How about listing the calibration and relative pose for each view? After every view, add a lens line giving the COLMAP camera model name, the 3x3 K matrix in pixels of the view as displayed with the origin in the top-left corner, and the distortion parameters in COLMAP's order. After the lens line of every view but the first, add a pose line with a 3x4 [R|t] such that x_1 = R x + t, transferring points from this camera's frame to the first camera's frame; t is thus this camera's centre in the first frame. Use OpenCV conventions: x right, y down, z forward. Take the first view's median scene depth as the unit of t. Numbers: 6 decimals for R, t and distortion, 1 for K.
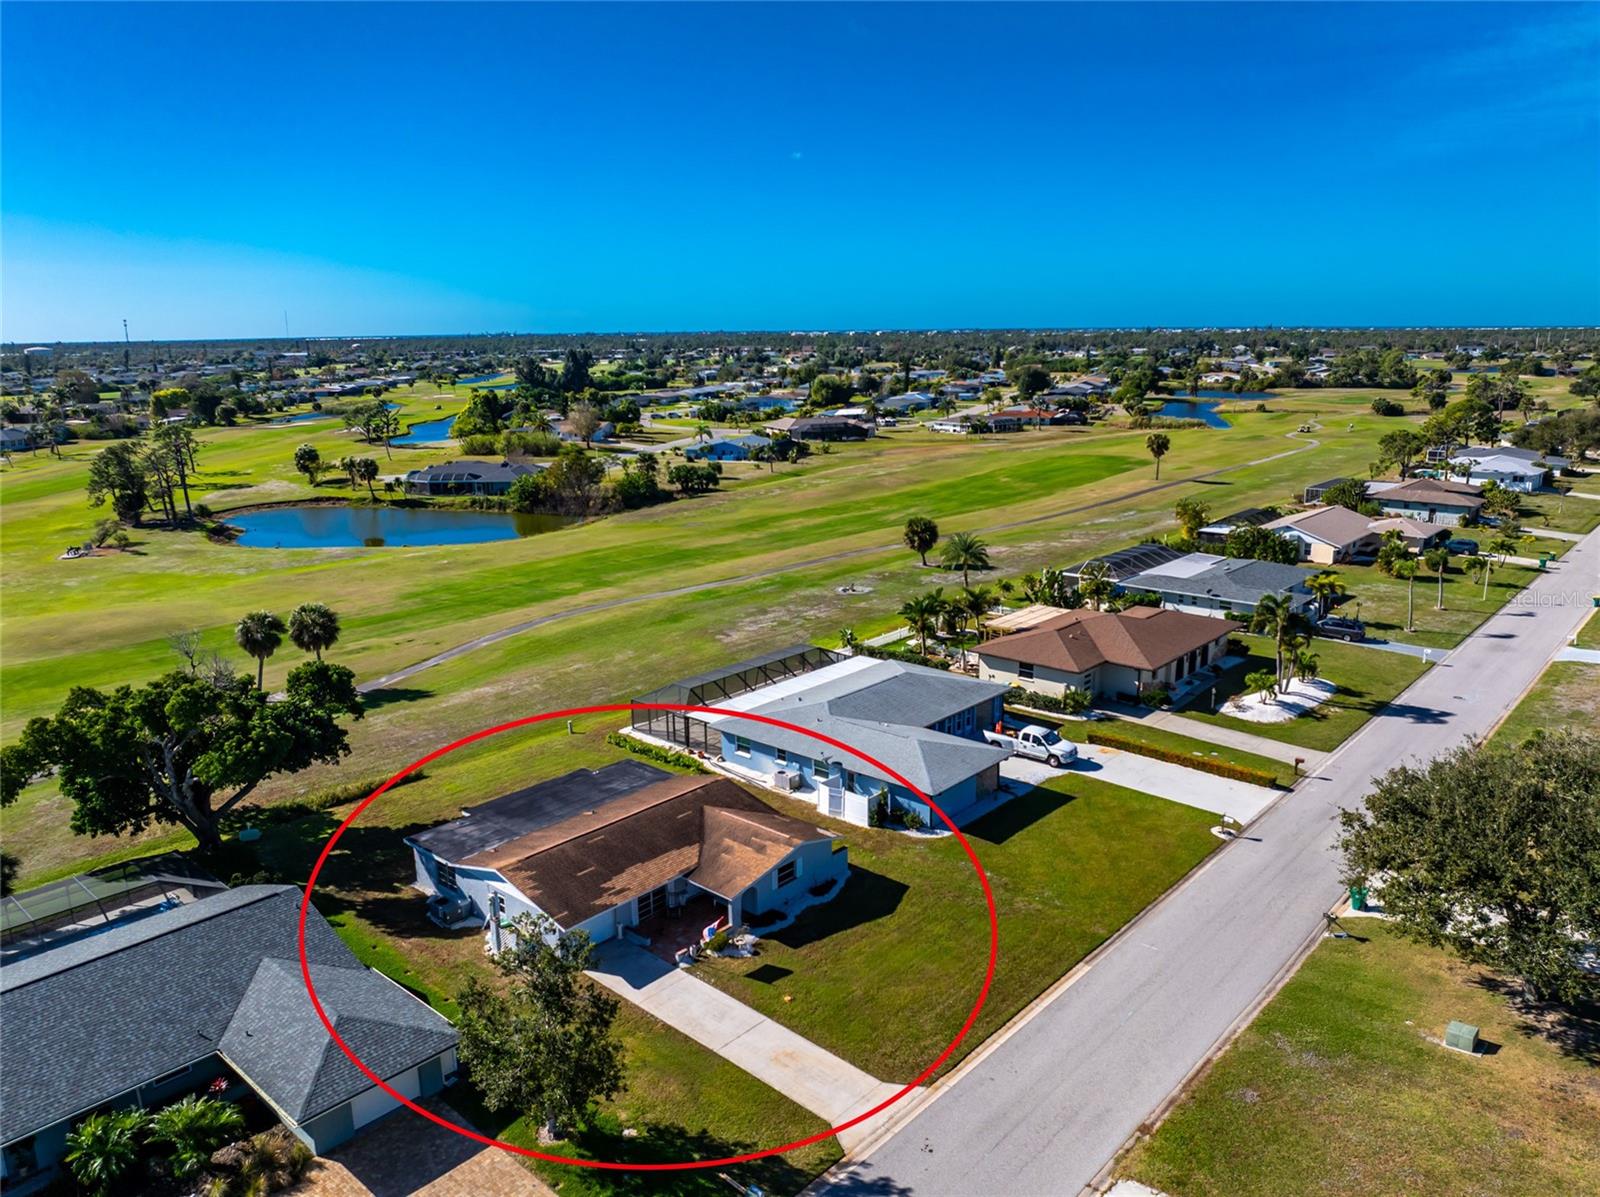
lens RADIAL K [[1119.6, 0, 800.0], [0, 1119.6, 598.5], [0, 0, 1]] dist [-0.026110, -0.003624]
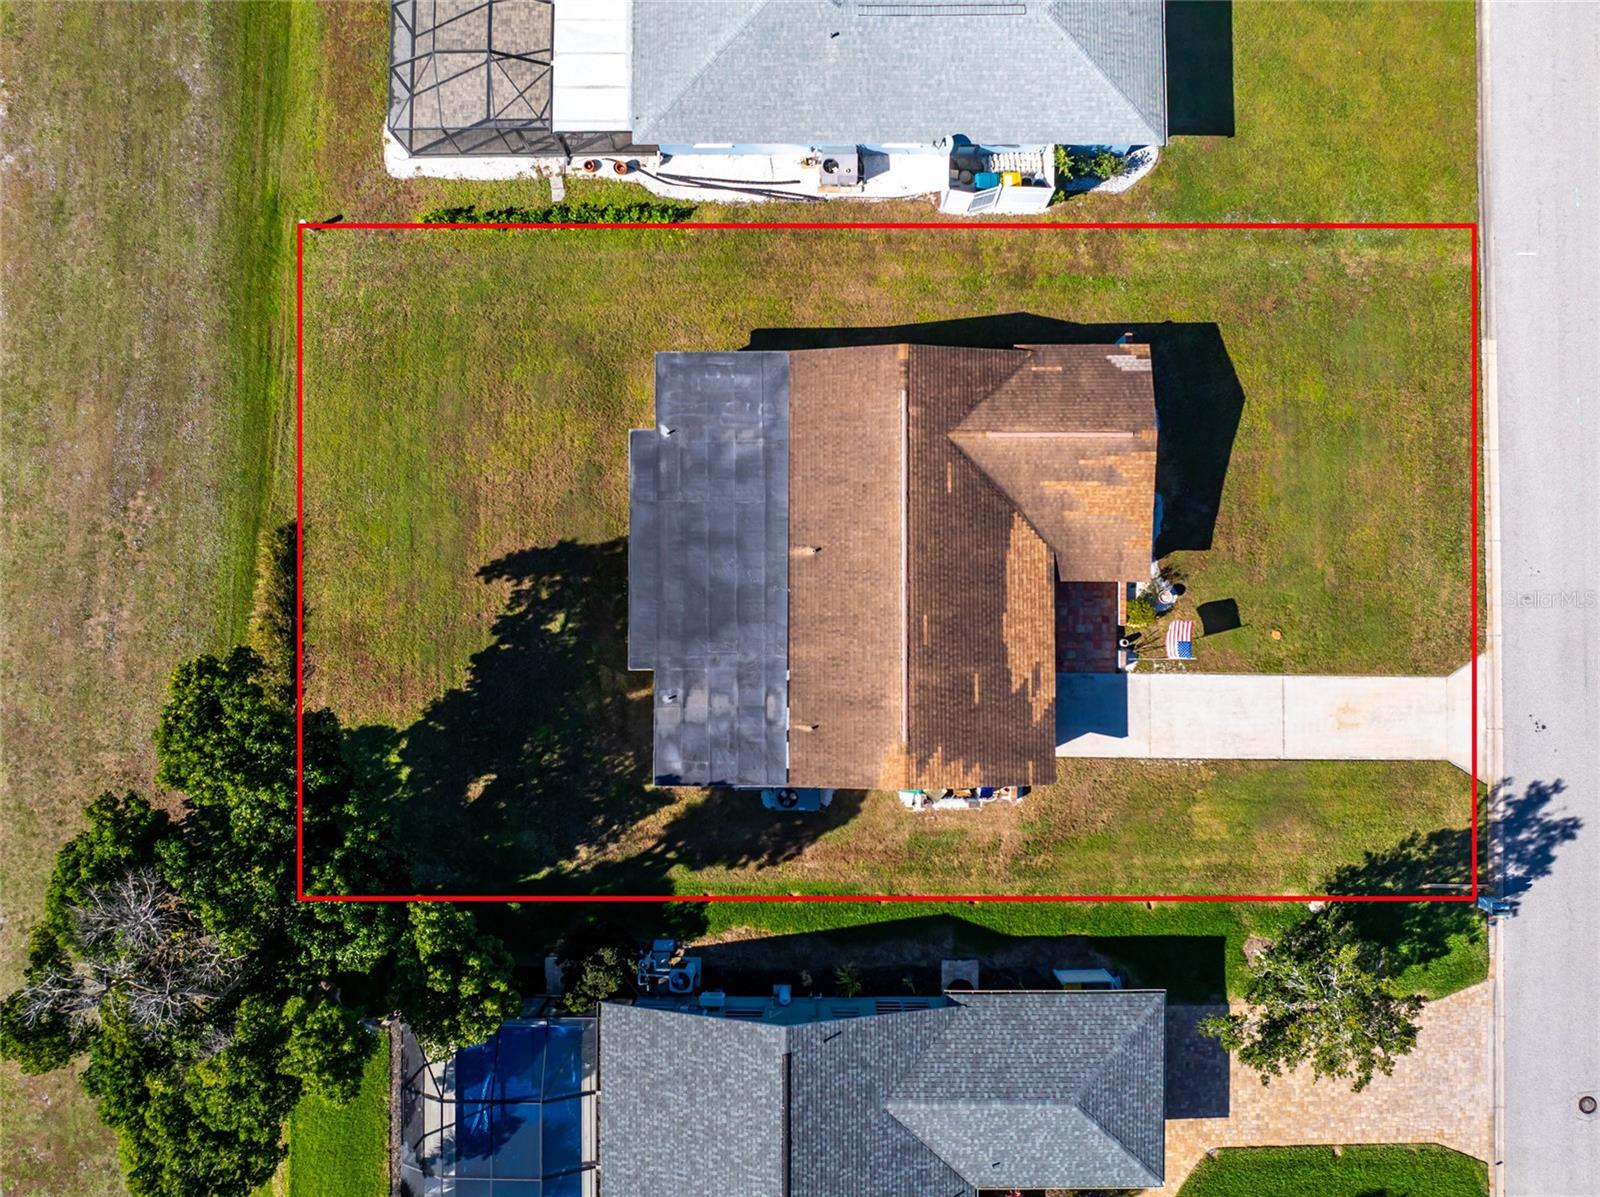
lens RADIAL K [[1119.6, 0, 800.0], [0, 1119.6, 598.5], [0, 0, 1]] dist [-0.026110, -0.003624]
pose [[0.742885, -0.668948, 0.025115, -0.169307], [0.156430, 0.209954, 0.965116, -0.313566], [-0.650886, -0.713041, 0.260615, 0.617319]]
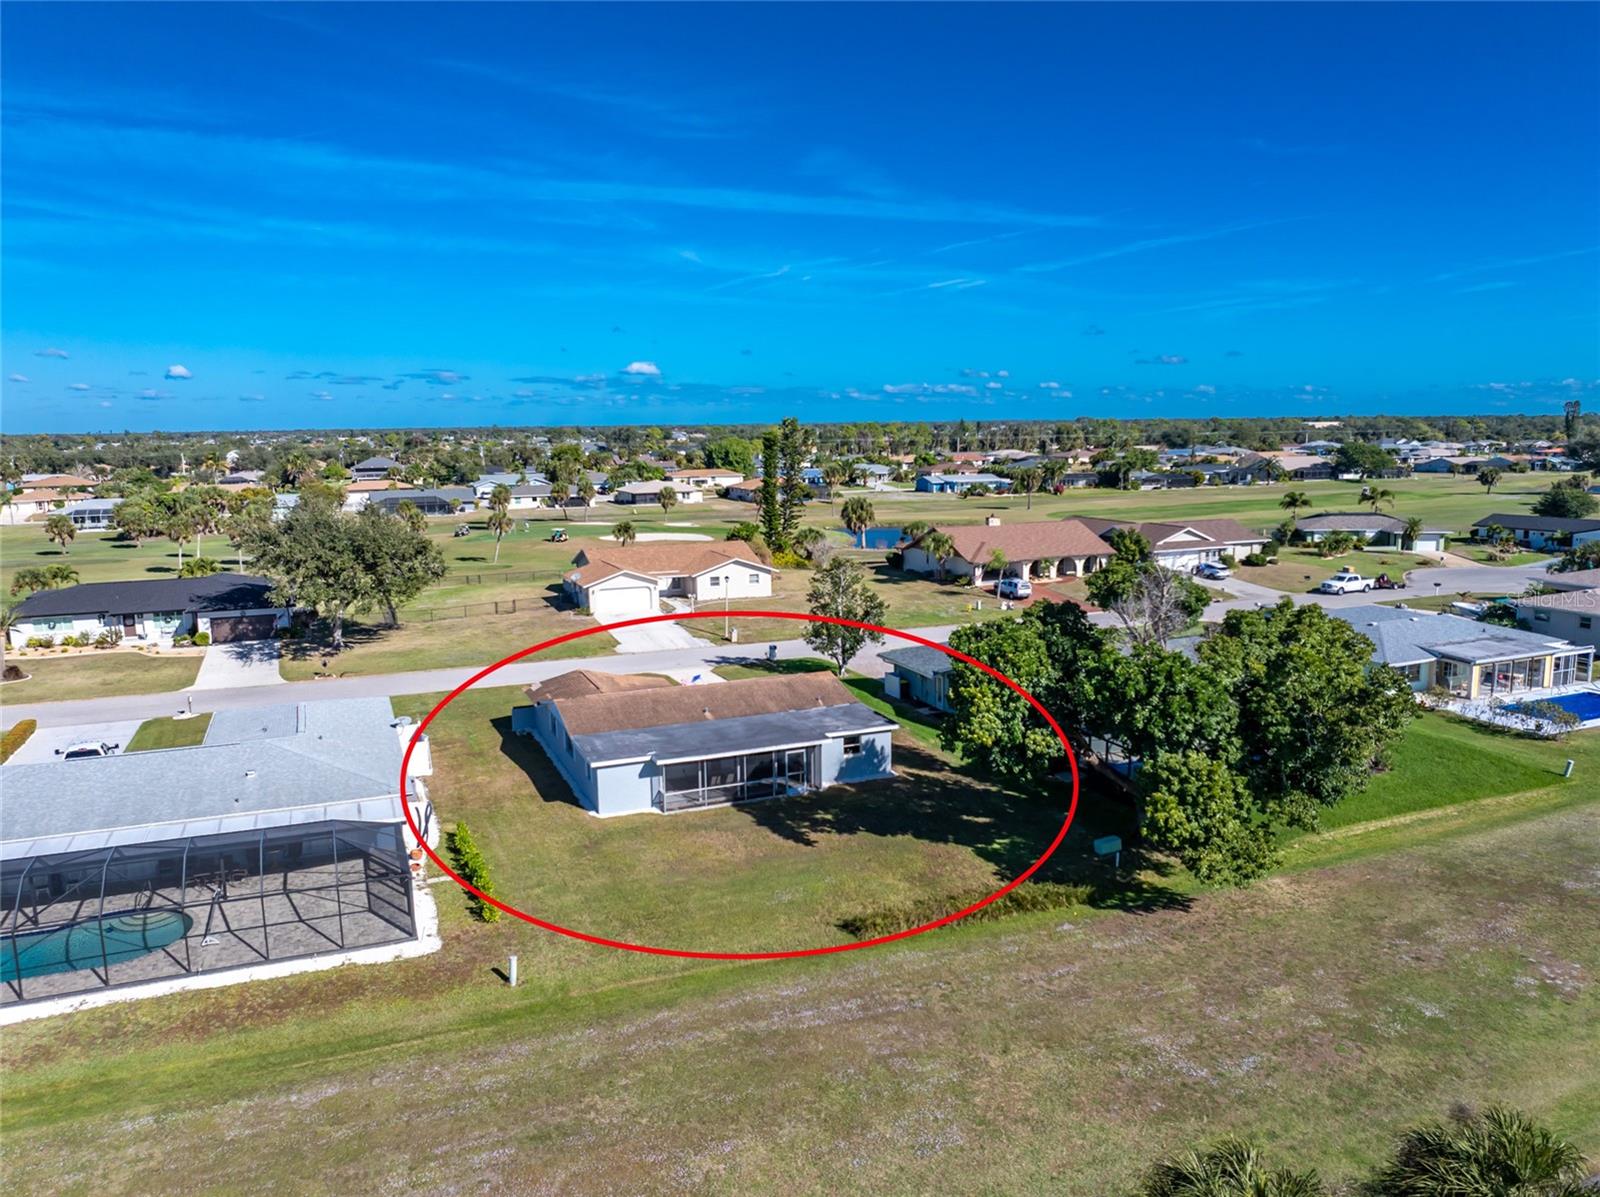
lens RADIAL K [[1214.5, 0, 826.6], [0, 1214.5, 619.8], [0, 0, 1]] dist [-0.037731, -0.011672]
pose [[-0.910807, -0.029995, 0.411741, -0.517748], [0.126631, 0.928980, 0.347795, -0.160520], [-0.392931, 0.368913, -0.842323, 1.334421]]
